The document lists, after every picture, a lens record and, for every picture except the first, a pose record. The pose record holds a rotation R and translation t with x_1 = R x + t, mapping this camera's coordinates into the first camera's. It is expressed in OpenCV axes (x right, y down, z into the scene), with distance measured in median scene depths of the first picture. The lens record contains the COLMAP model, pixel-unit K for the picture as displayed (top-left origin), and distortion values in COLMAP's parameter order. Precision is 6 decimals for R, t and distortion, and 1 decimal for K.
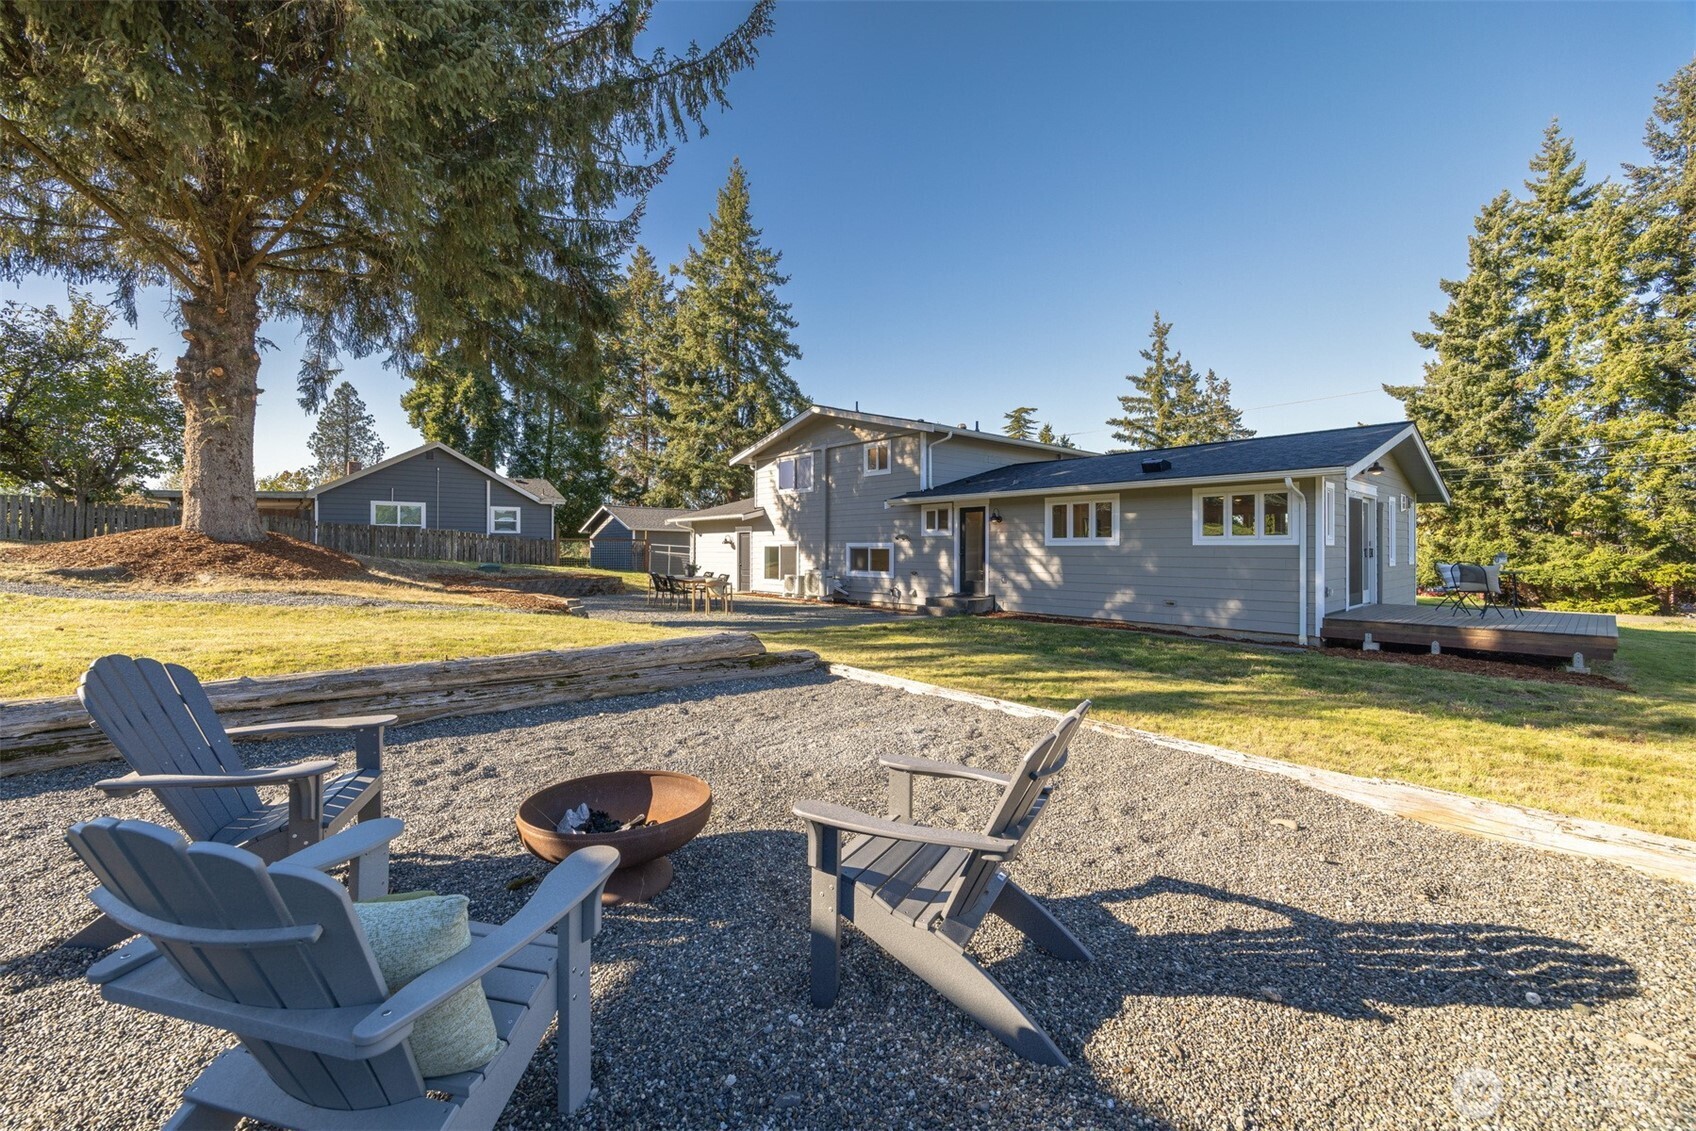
lens RADIAL K [[669.9, 0, 849.0], [0, 669.9, 533.6], [0, 0, 1]] dist [0.000030, -0.000089]
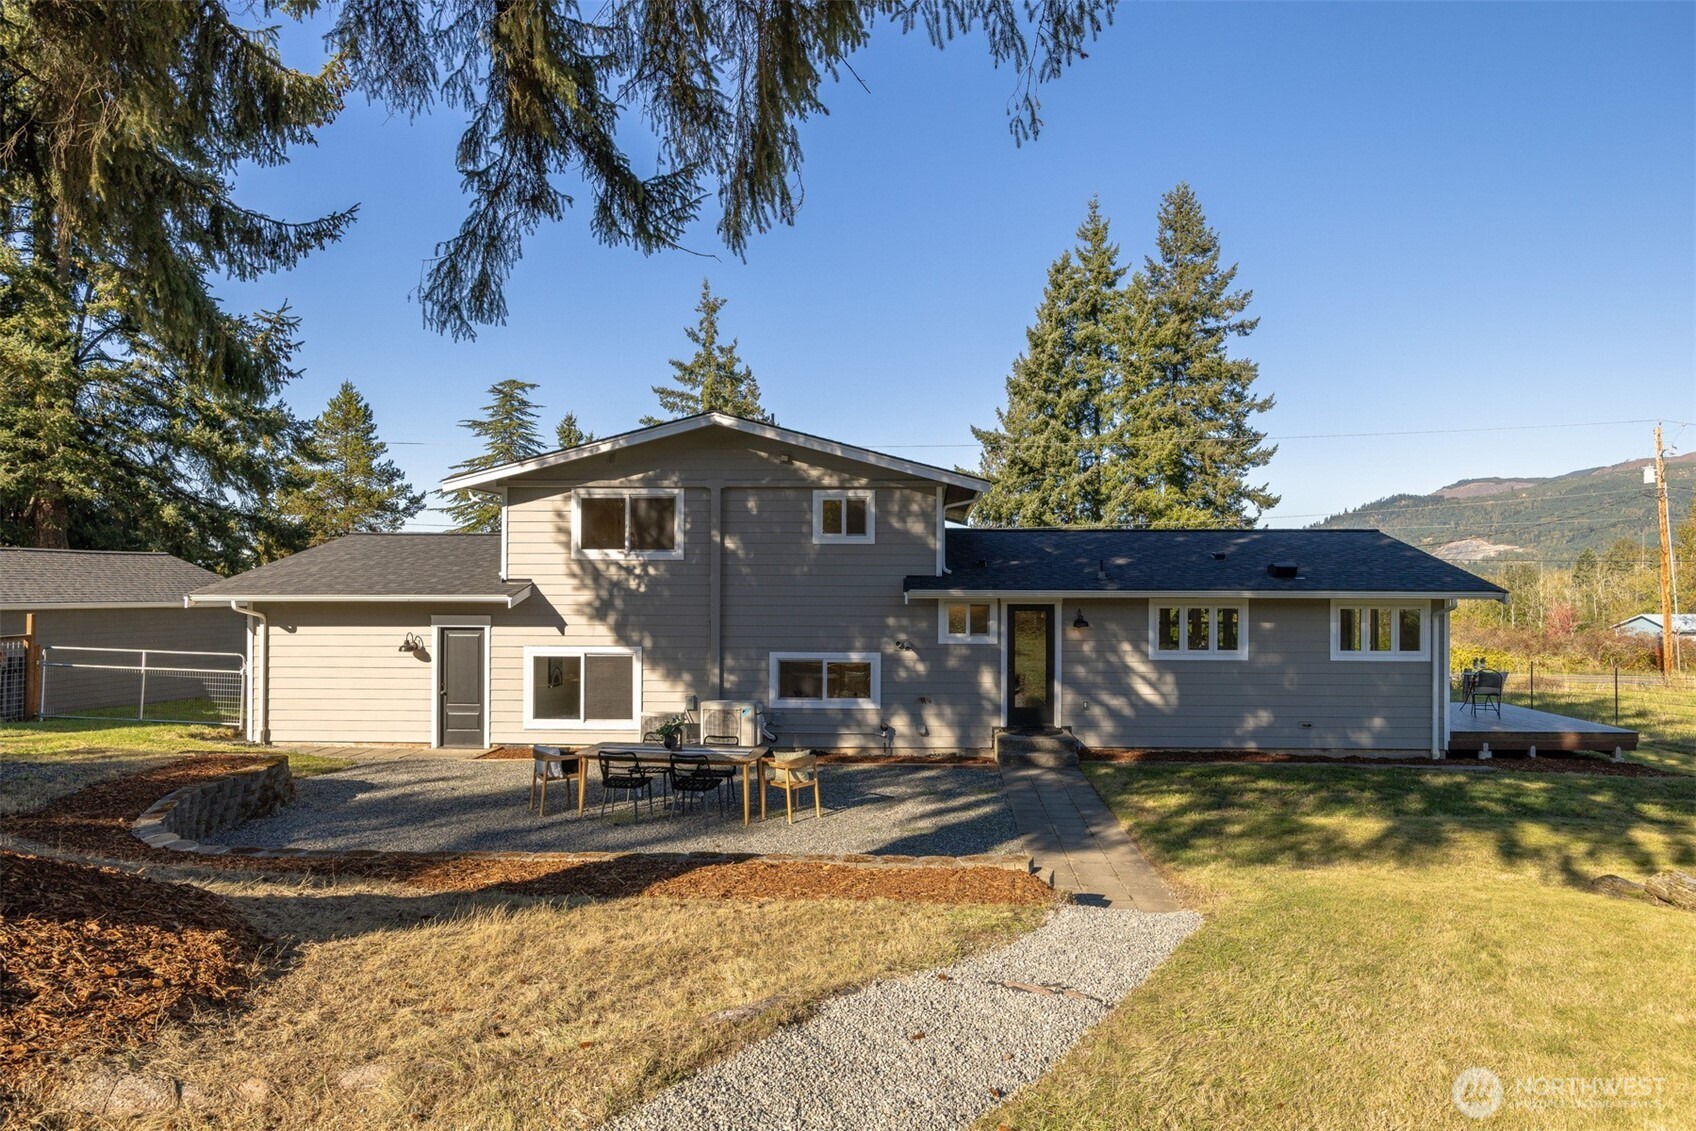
lens RADIAL K [[995.3, 0, 902.0], [0, 995.3, 559.8], [0, 0, 1]] dist [0.040028, -0.029980]
pose [[0.680547, 0.019345, 0.732449, -0.611555], [-0.019192, 0.999779, -0.008574, -0.066214], [-0.732453, -0.008223, 0.680768, 0.337997]]
